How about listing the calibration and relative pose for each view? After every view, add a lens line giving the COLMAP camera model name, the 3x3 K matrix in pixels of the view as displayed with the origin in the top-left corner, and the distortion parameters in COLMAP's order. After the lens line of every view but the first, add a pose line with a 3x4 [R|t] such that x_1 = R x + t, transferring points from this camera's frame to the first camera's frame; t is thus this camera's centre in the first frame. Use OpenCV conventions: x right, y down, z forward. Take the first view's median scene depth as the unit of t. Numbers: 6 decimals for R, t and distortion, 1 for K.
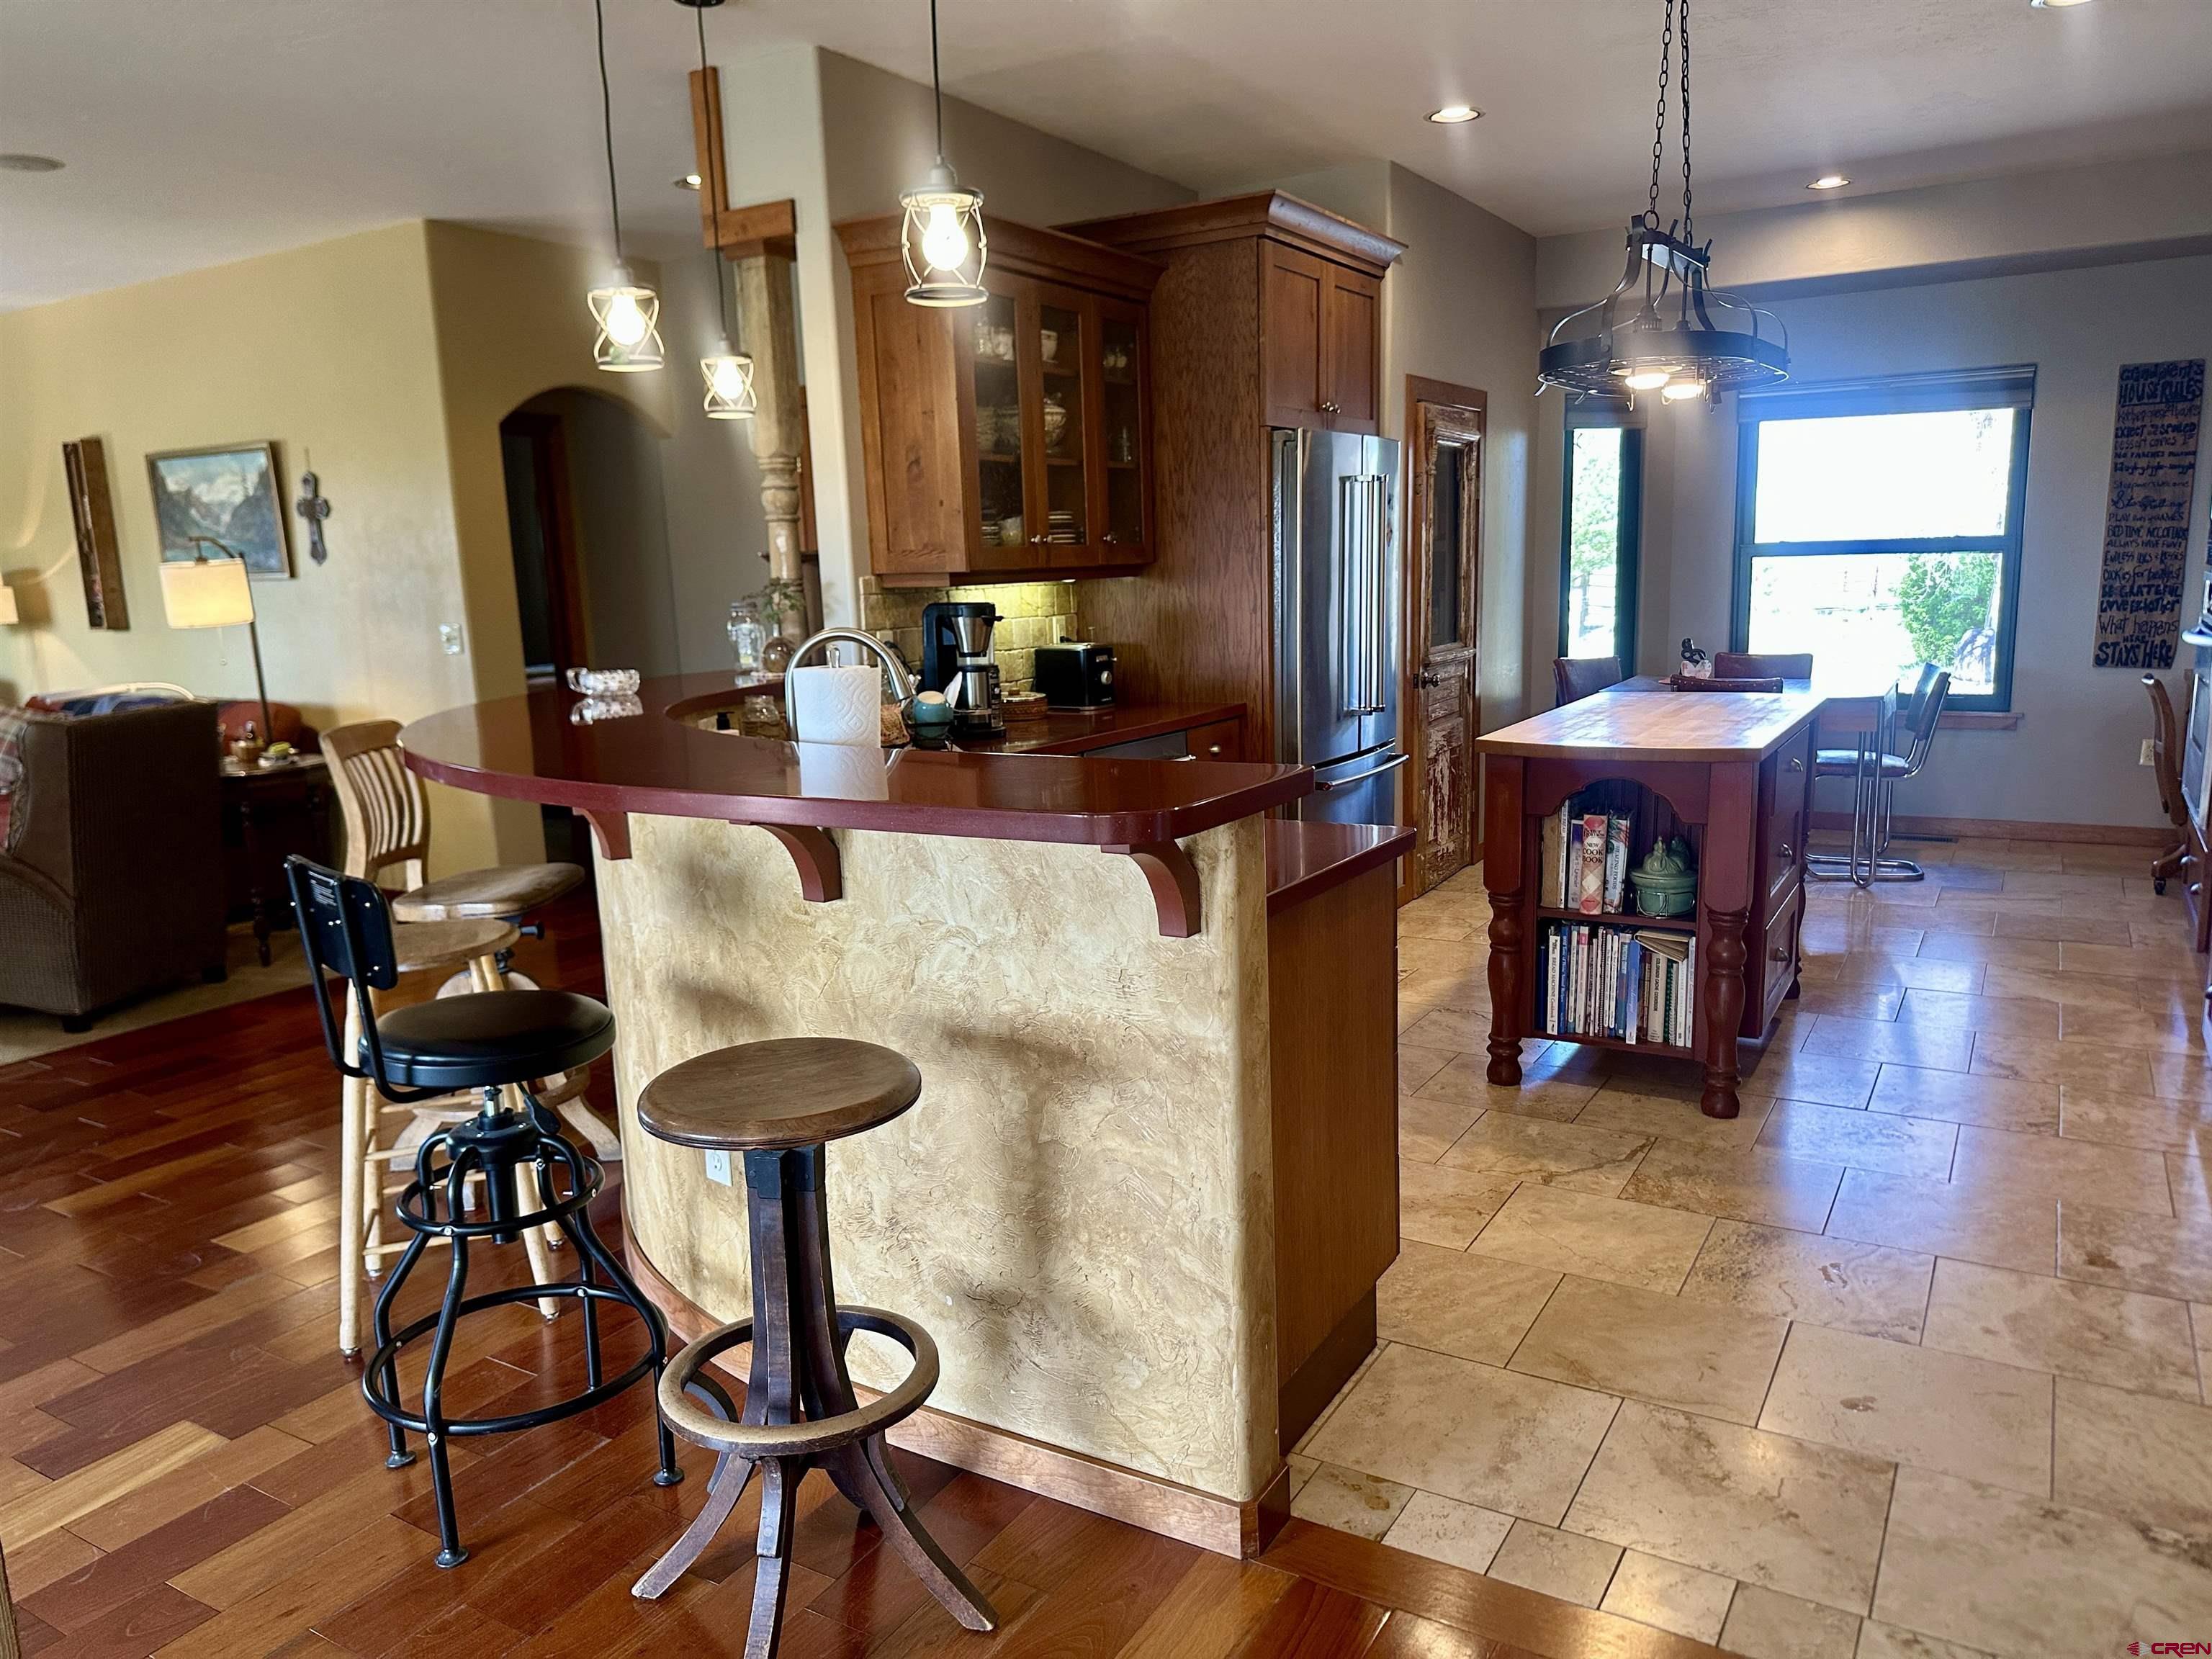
lens RADIAL K [[1556.9, 0, 1100.6], [0, 1556.9, 882.9], [0, 0, 1]] dist [0.031210, -0.047698]
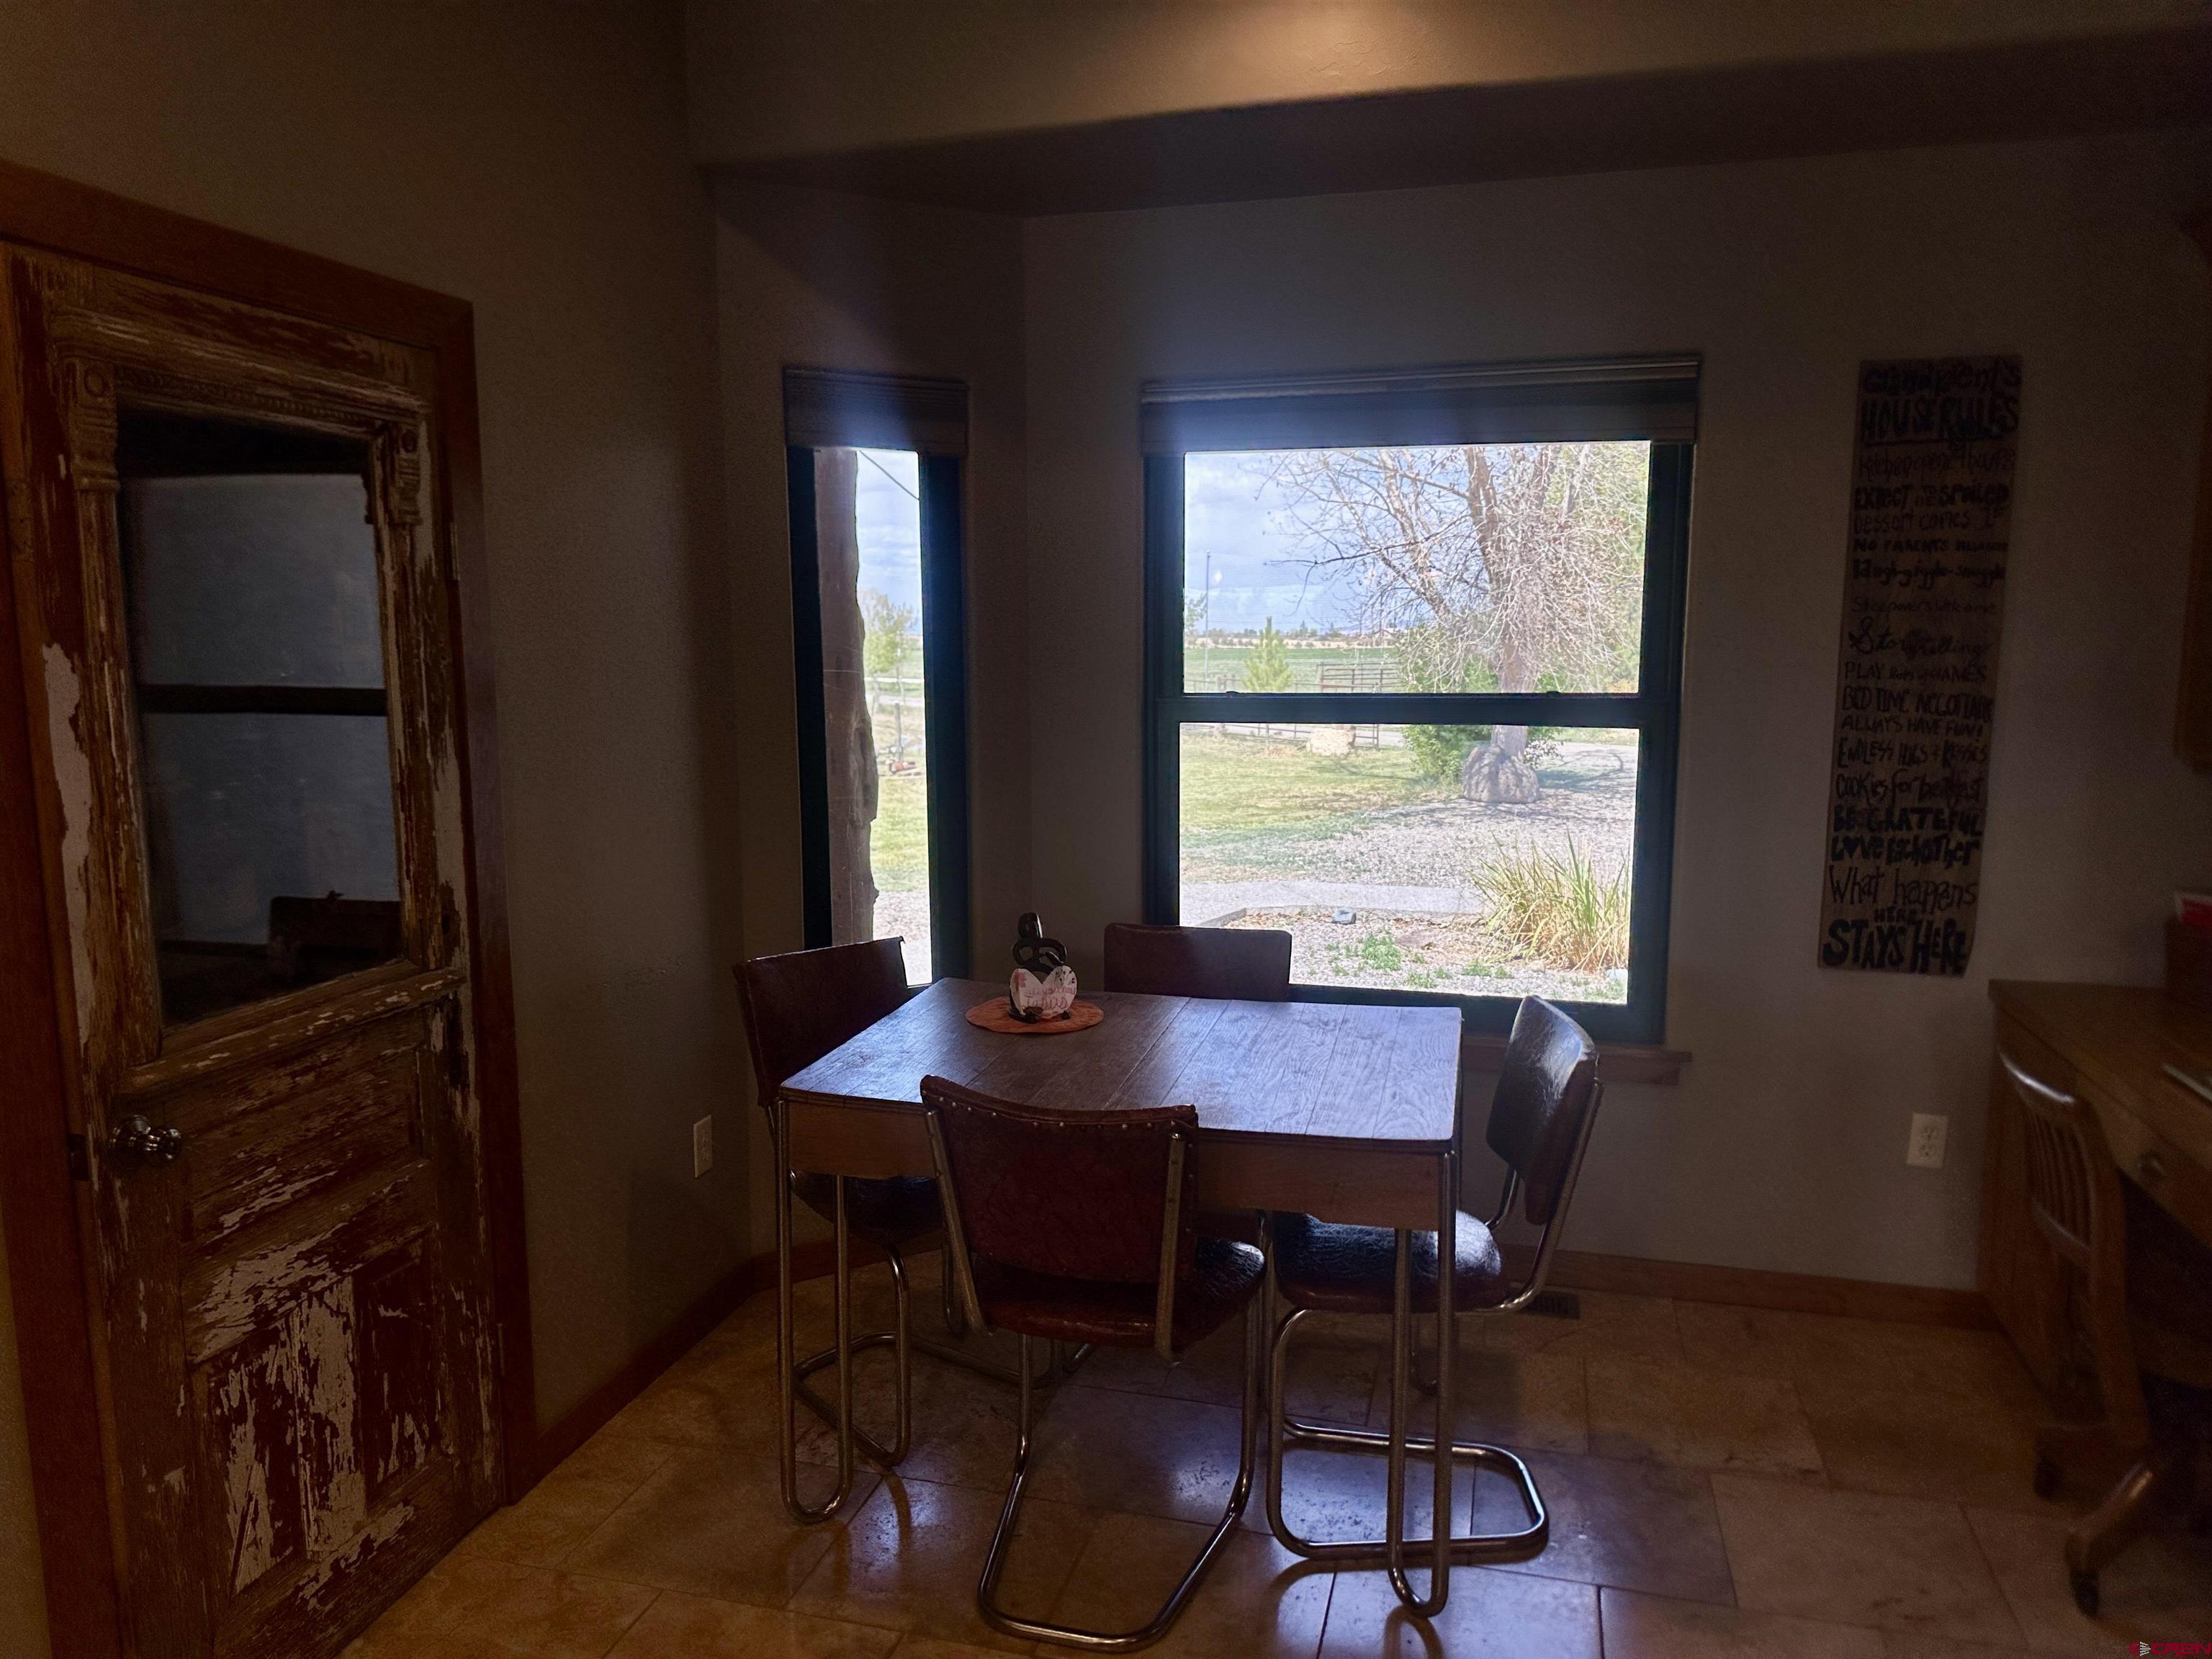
lens RADIAL K [[1556.9, 0, 1100.6], [0, 1556.9, 882.9], [0, 0, 1]] dist [0.031210, -0.047698]
pose [[0.960537, -0.012044, 0.277891, 0.359549], [0.024681, 0.998812, -0.042021, -0.192766], [-0.277055, 0.047222, 0.959693, 0.756122]]
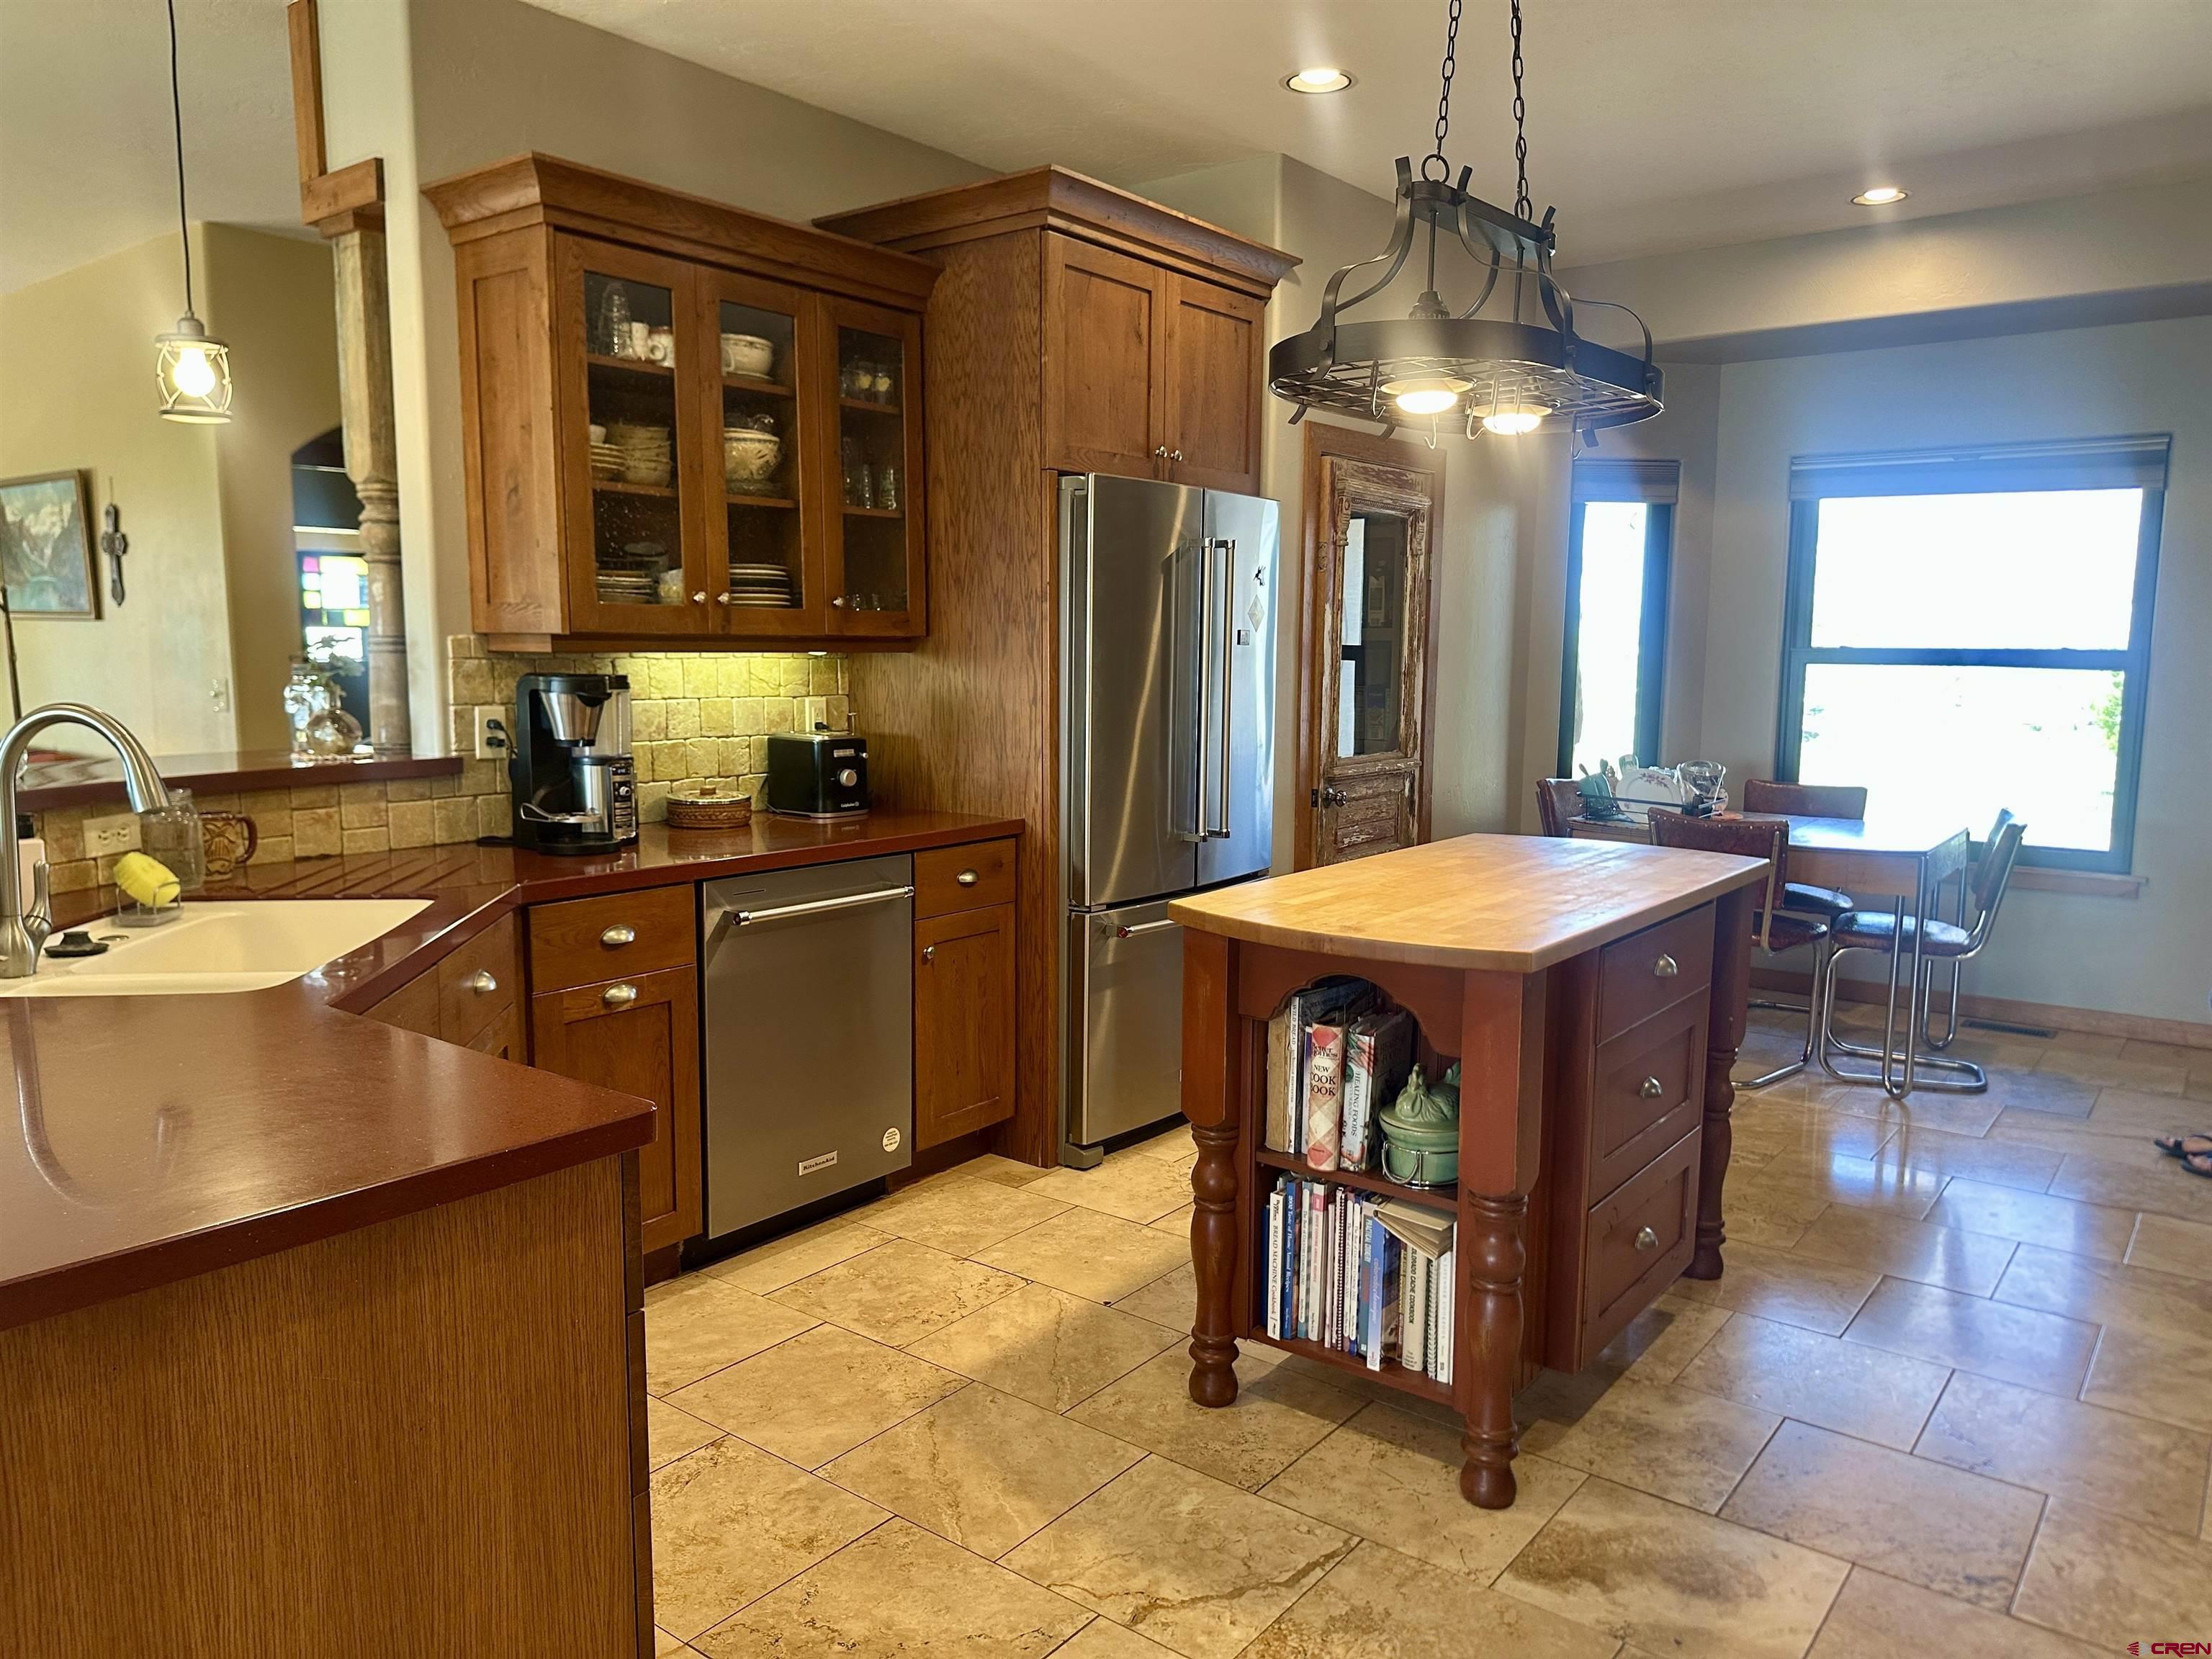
lens RADIAL K [[1539.7, 0, 1104.2], [0, 1539.7, 857.9], [0, 0, 1]] dist [0.005723, -0.003889]
pose [[0.991179, 0.056991, -0.119647, 0.222300], [-0.064468, 0.996140, -0.059578, -0.052135], [0.115790, 0.066766, 0.991027, 0.241325]]
